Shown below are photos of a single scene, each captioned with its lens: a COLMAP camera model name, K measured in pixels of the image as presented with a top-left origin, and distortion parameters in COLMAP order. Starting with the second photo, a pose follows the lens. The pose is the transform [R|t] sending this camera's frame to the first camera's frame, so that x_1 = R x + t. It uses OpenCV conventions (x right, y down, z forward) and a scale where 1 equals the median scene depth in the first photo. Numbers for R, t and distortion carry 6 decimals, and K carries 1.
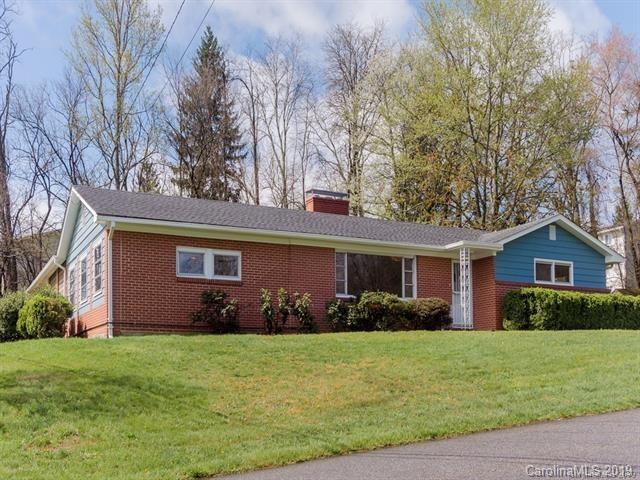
lens RADIAL K [[685.7, 0, 319.6], [0, 685.7, 239.2], [0, 0, 1]] dist [0.008812, 0.000000]
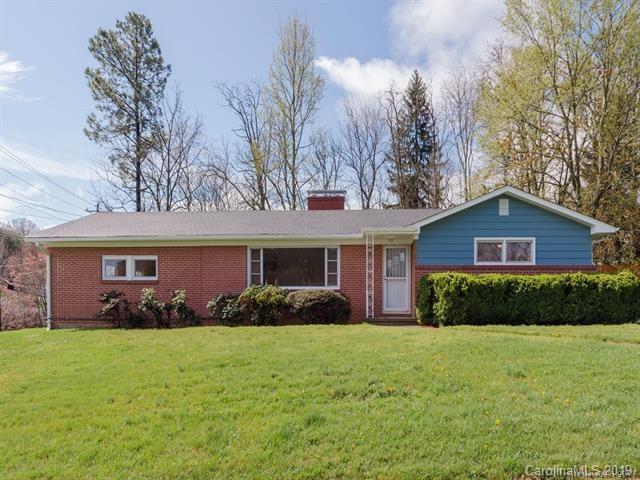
lens RADIAL K [[470.8, 0, 320.2], [0, 470.8, 242.5], [0, 0, 1]] dist [0.007063, 0.001096]
pose [[0.868408, -0.071652, -0.490646, 0.468808], [0.087313, 0.996140, 0.009066, 0.011064], [0.488103, -0.050713, 0.871312, 0.371141]]
